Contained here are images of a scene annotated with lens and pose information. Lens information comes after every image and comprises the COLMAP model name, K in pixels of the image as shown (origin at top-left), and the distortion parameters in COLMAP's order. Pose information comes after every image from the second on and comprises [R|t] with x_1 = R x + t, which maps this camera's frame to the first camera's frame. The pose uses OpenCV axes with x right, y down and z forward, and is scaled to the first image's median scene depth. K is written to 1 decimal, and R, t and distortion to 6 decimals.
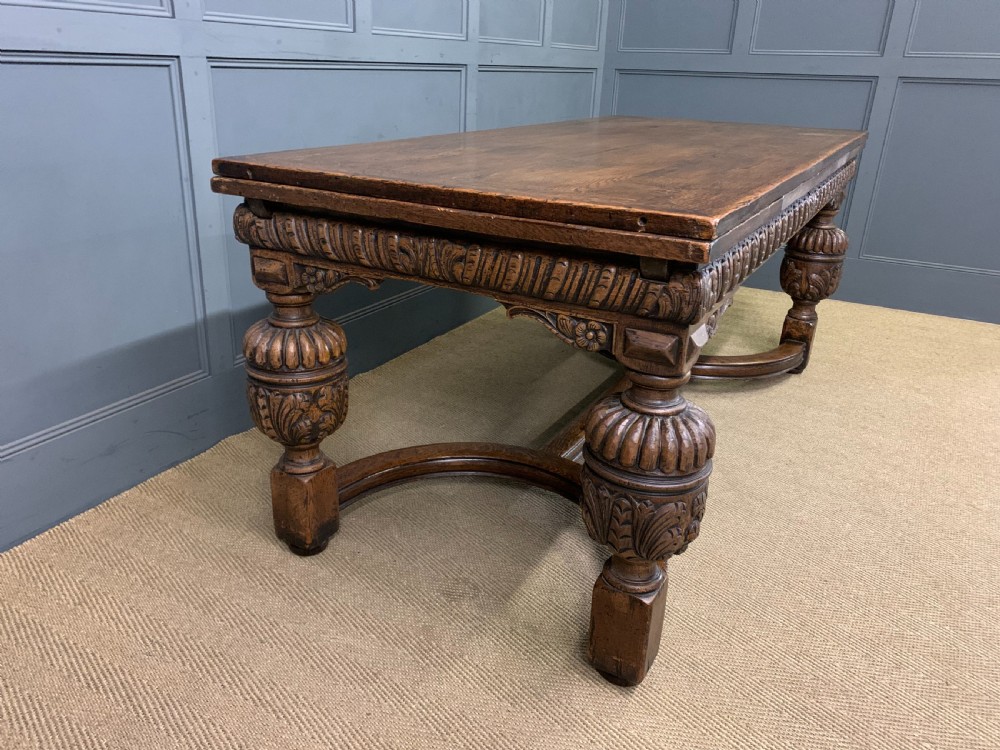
lens RADIAL K [[767.8, 0, 493.4], [0, 767.8, 371.8], [0, 0, 1]] dist [0.050173, -0.051209]
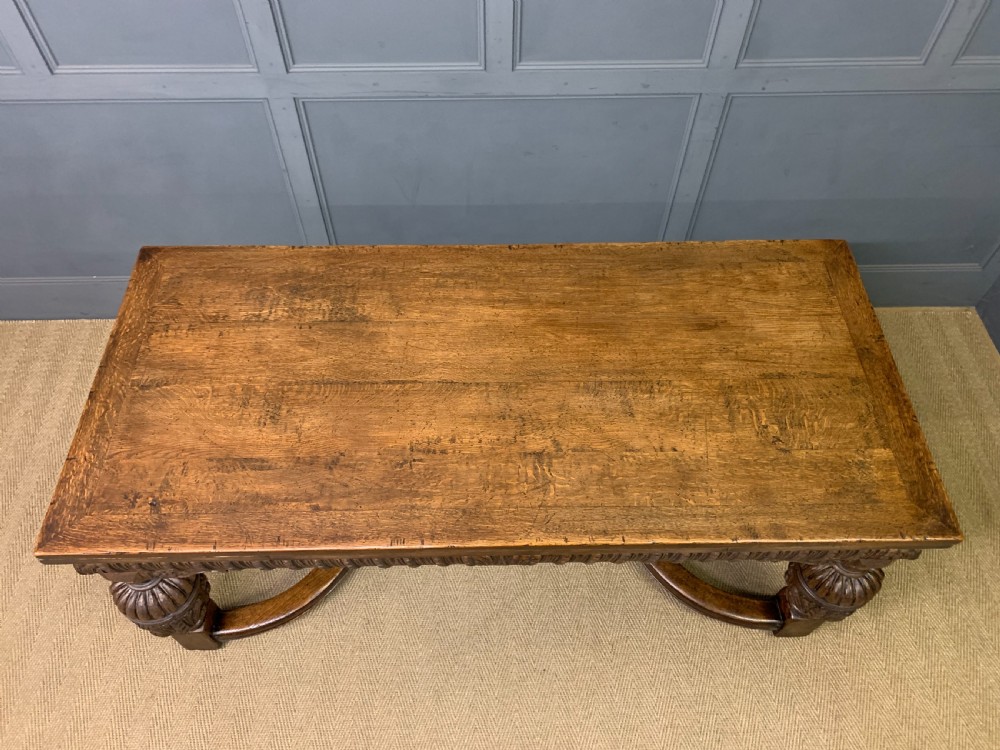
lens RADIAL K [[767.8, 0, 498.3], [0, 767.8, 377.5], [0, 0, 1]] dist [0.050173, -0.051209]
pose [[0.508110, 0.687036, -0.519429, 0.801542], [-0.310746, 0.708693, 0.633397, -1.048300], [0.803281, -0.160424, 0.573588, 0.520085]]
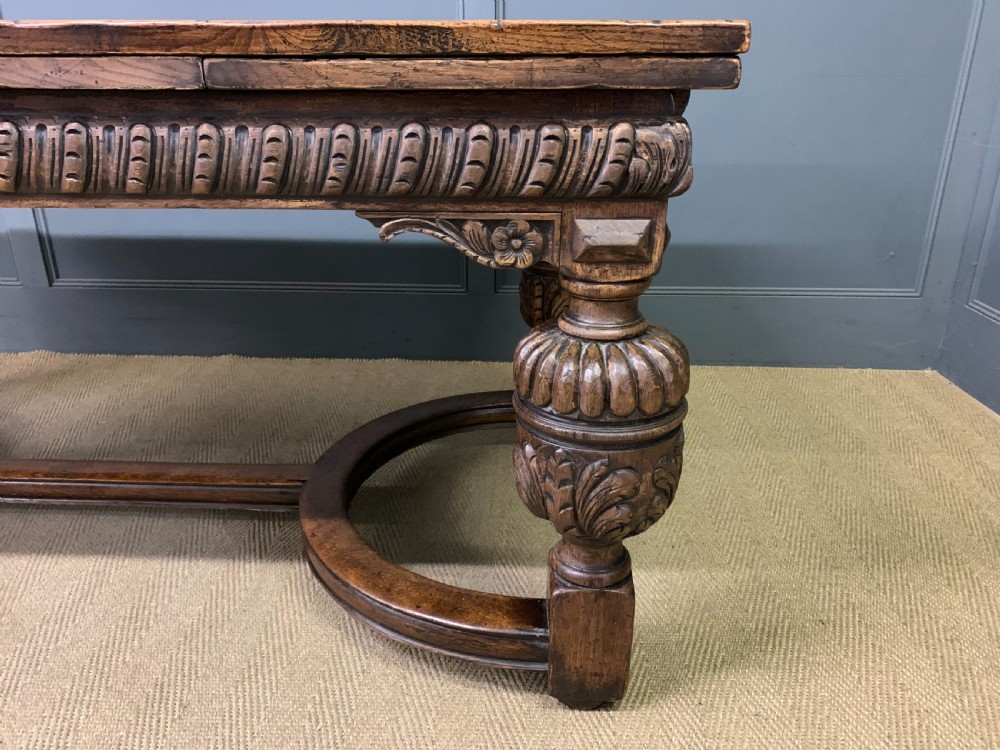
lens RADIAL K [[767.8, 0, 493.4], [0, 767.8, 371.3], [0, 0, 1]] dist [0.050173, -0.051209]
pose [[0.446871, 0.296288, -0.844109, 1.063334], [-0.319887, 0.934099, 0.158527, -0.321923], [0.835451, 0.199179, 0.512200, 1.235168]]
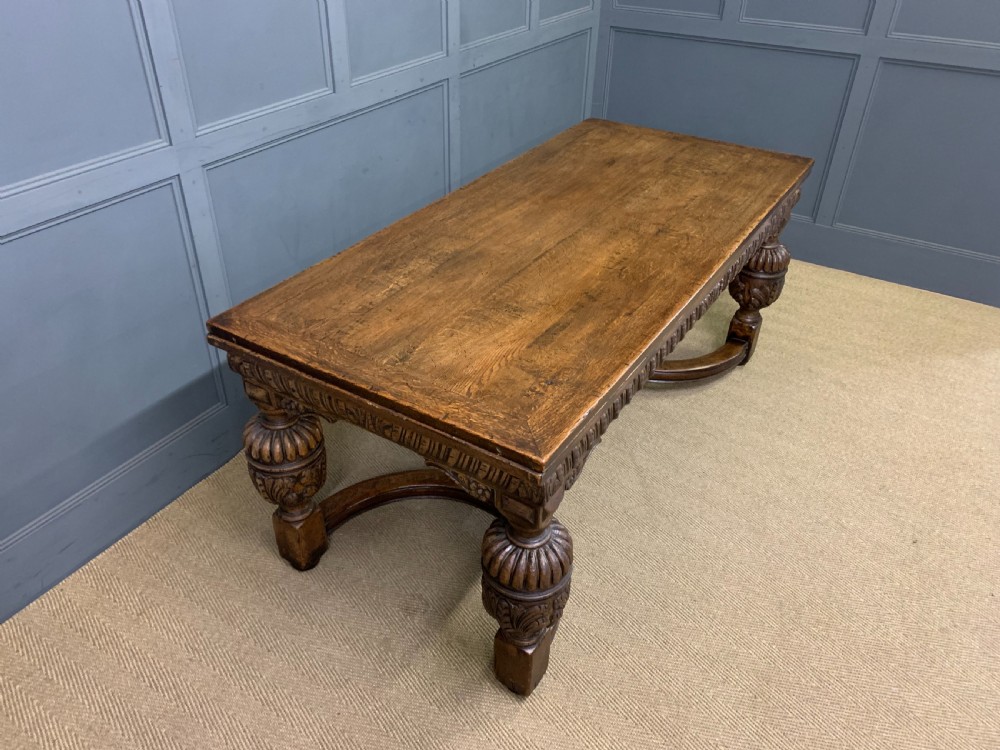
lens RADIAL K [[767.8, 0, 496.1], [0, 767.8, 372.0], [0, 0, 1]] dist [0.050173, -0.051209]
pose [[0.998484, 0.012671, -0.053565, 0.155679], [-0.000835, 0.976516, 0.215442, -0.381759], [0.055037, -0.215070, 0.975047, -0.206204]]
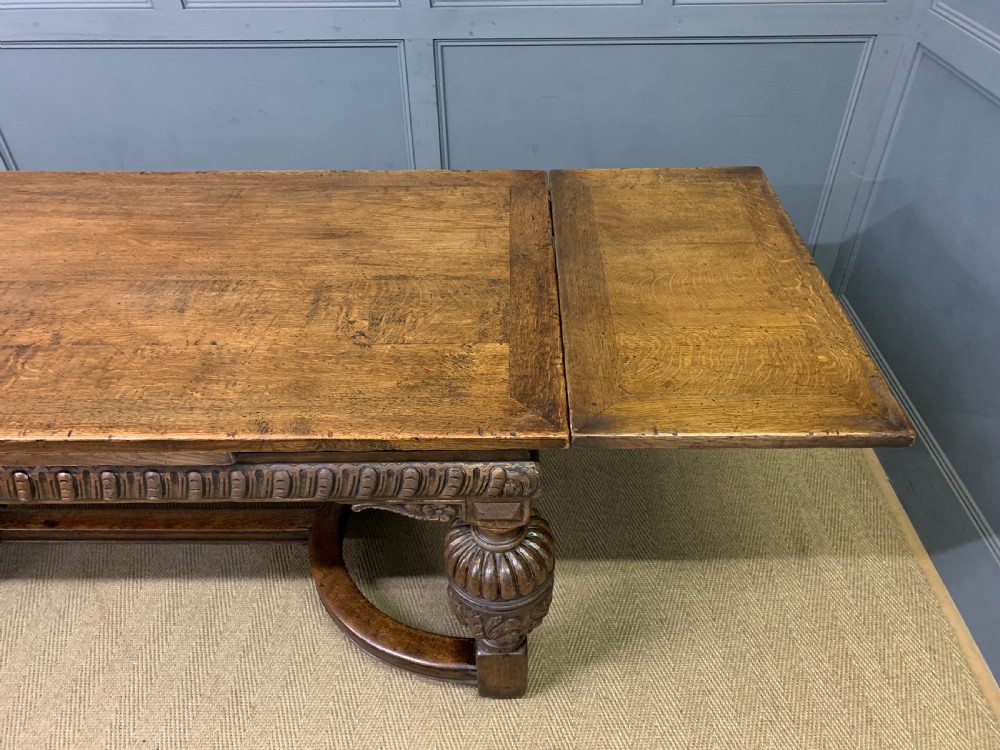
lens RADIAL K [[767.8, 0, 503.4], [0, 767.8, 369.5], [0, 0, 1]] dist [0.050173, -0.051209]
pose [[0.485269, 0.524945, -0.699247, 1.132447], [-0.303586, 0.851124, 0.428279, -0.782551], [0.819969, 0.004451, 0.572390, 1.093457]]
